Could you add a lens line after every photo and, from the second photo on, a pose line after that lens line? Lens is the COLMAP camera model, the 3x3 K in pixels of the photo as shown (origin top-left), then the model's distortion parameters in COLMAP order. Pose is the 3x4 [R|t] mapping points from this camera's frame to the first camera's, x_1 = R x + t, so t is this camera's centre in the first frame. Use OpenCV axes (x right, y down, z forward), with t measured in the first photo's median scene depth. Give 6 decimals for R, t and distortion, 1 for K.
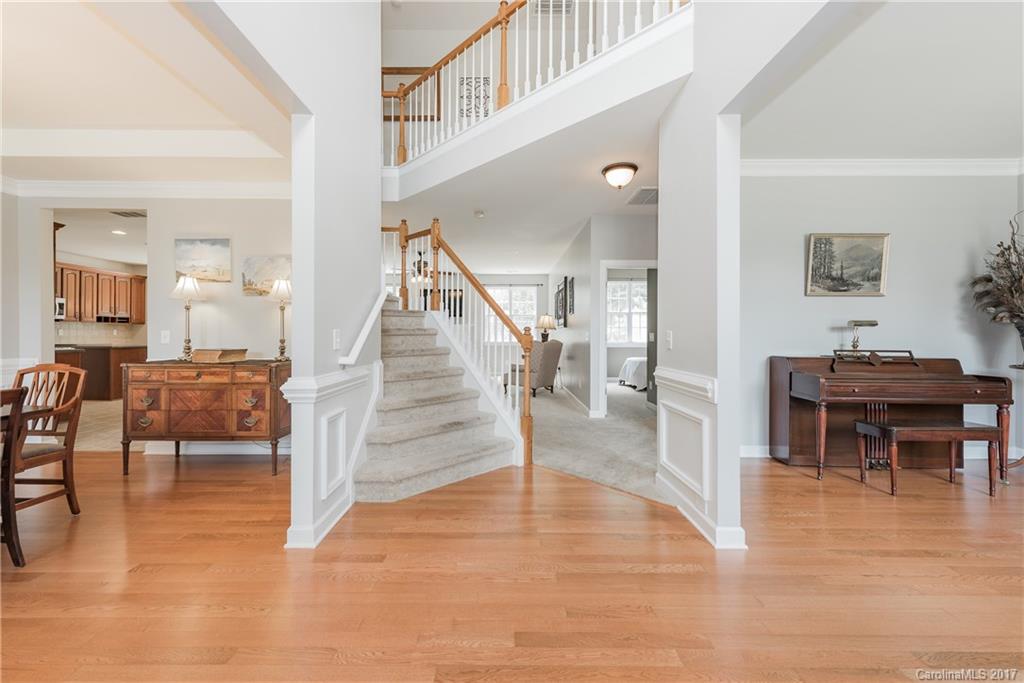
lens RADIAL K [[404.6, 0, 512.4], [0, 404.6, 334.8], [0, 0, 1]] dist [0.007740, -0.001641]
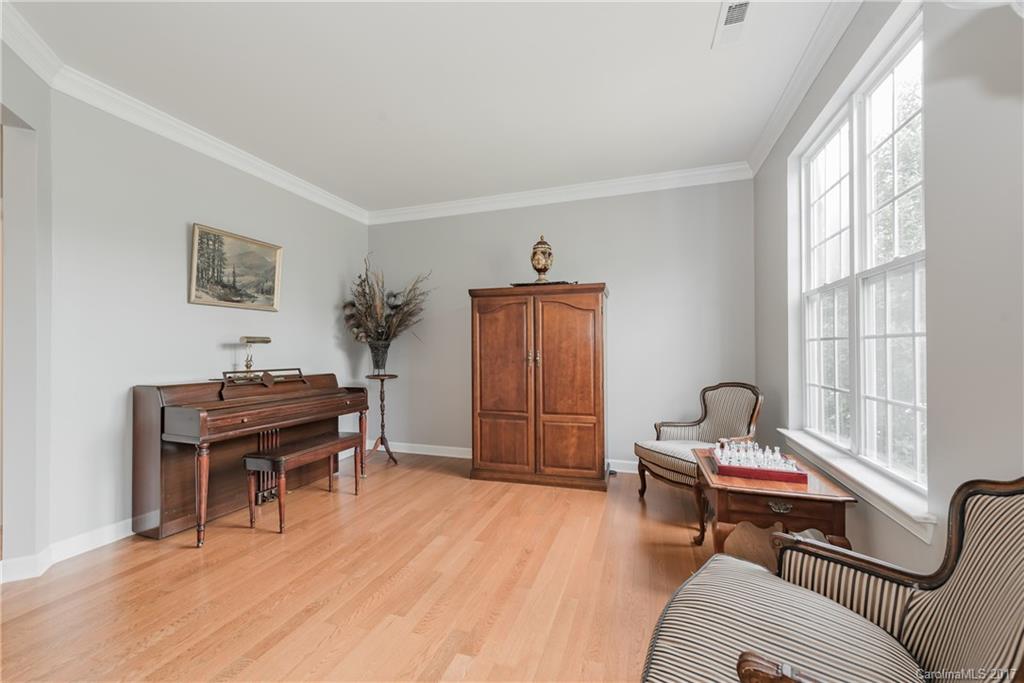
lens RADIAL K [[404.6, 0, 511.2], [0, 404.6, 347.5], [0, 0, 1]] dist [0.007740, -0.001641]
pose [[0.324918, -0.001601, 0.945741, 0.210647], [0.005952, 0.999982, -0.000352, -0.008435], [-0.945724, 0.005743, 0.324921, 0.190023]]
